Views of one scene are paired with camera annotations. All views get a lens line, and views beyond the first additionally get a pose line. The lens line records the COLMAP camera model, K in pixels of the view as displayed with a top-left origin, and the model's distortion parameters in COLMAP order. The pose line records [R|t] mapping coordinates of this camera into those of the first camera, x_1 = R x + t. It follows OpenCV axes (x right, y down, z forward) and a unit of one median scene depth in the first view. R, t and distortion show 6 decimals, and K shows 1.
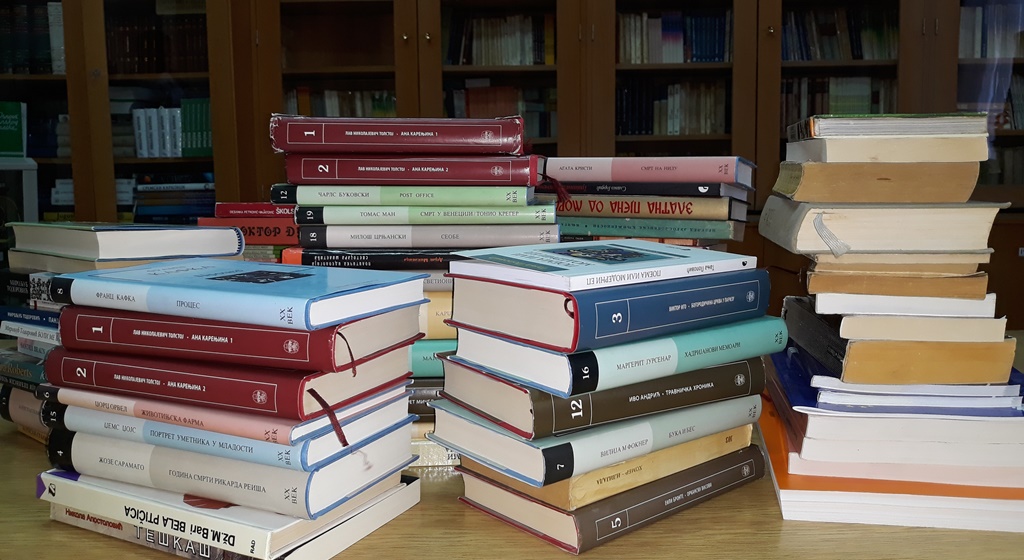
lens RADIAL K [[865.9, 0, 521.0], [0, 865.9, 257.1], [0, 0, 1]] dist [0.013154, -0.040151]
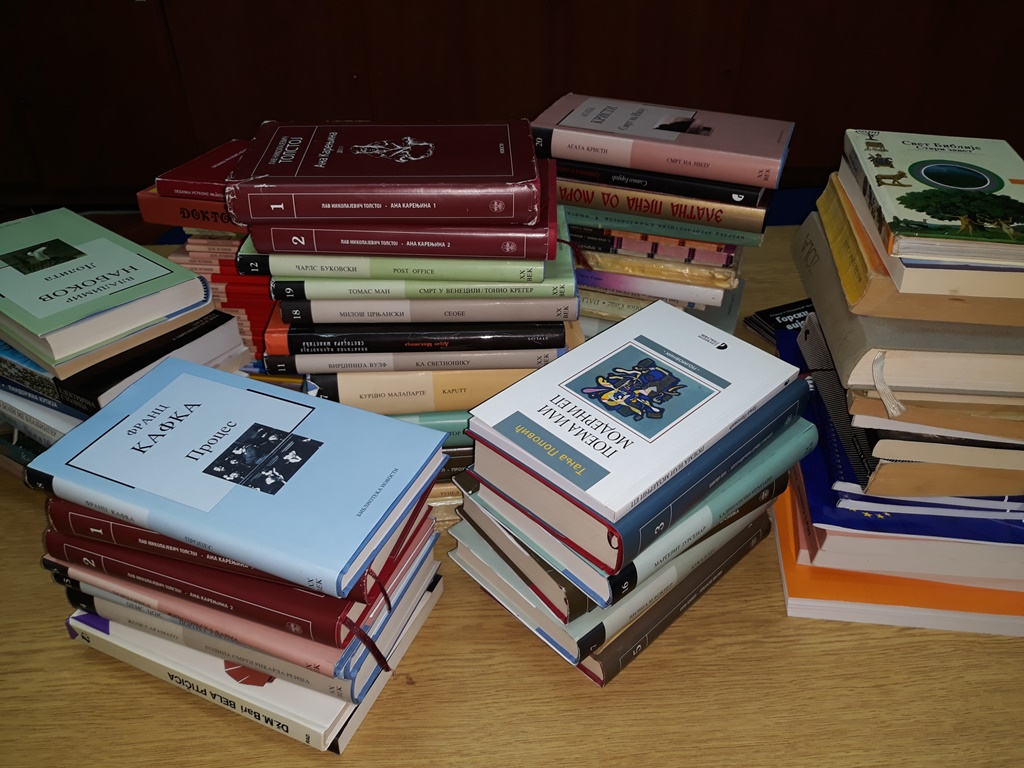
lens RADIAL K [[865.9, 0, 519.8], [0, 865.9, 404.2], [0, 0, 1]] dist [-0.010210, 0.000181]
pose [[0.998176, -0.027824, 0.053582, -0.065625], [-0.003785, 0.856900, 0.515469, -0.394824], [-0.060256, -0.514731, 0.855231, 0.199431]]
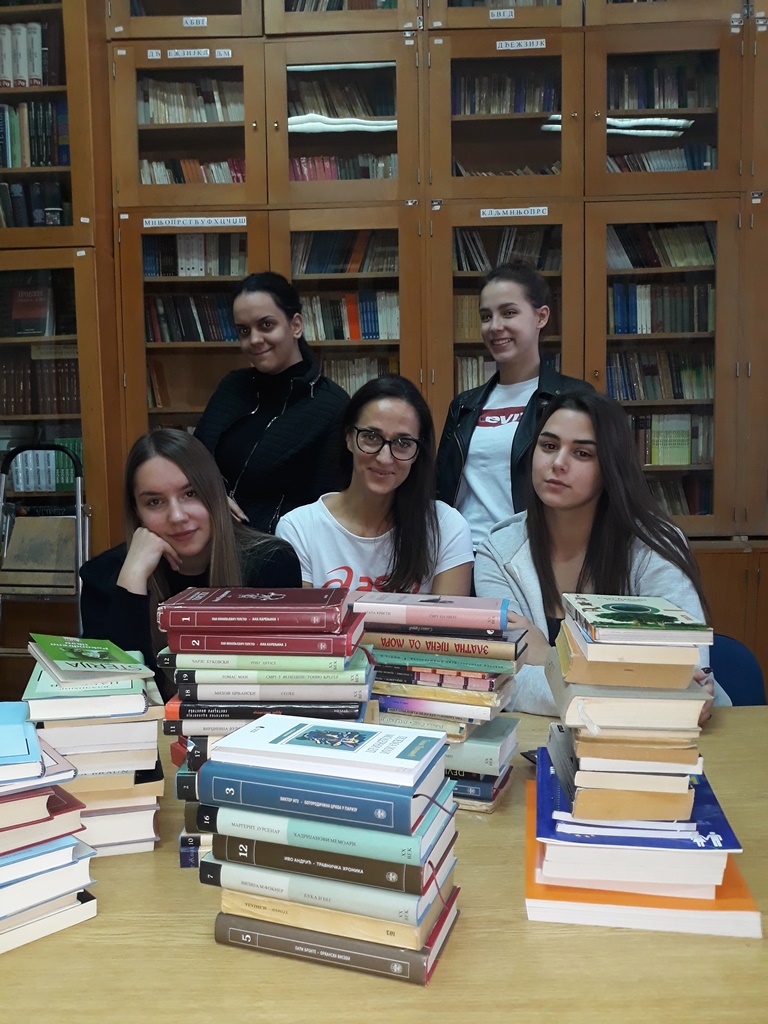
lens RADIAL K [[865.9, 0, 381.2], [0, 865.9, 519.4], [0, 0, 1]] dist [-0.010210, 0.000181]
pose [[0.999992, -0.003432, 0.002269, 0.055150], [0.003450, 0.999960, -0.008220, -0.279087], [-0.002241, 0.008228, 0.999964, -0.332147]]
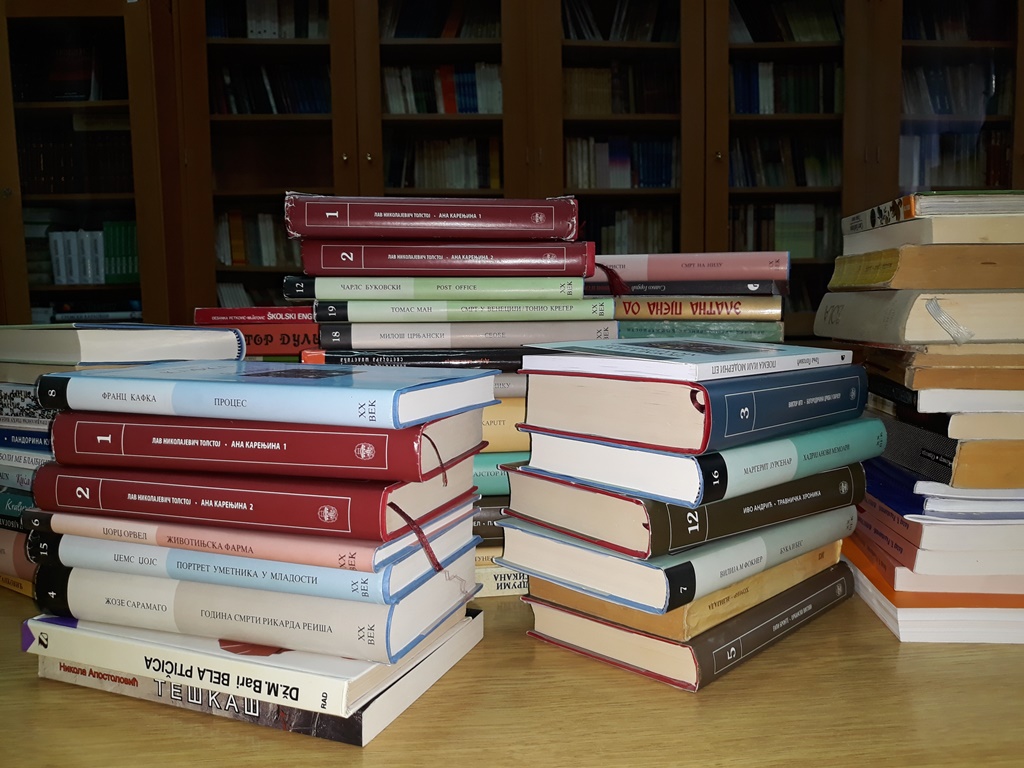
lens RADIAL K [[865.9, 0, 520.0], [0, 865.9, 398.6], [0, 0, 1]] dist [-0.010210, 0.000181]
pose [[0.995549, -0.012660, 0.093395, -0.139114], [0.012260, 0.999913, 0.004851, 0.036548], [-0.093448, -0.003684, 0.995617, 0.129021]]
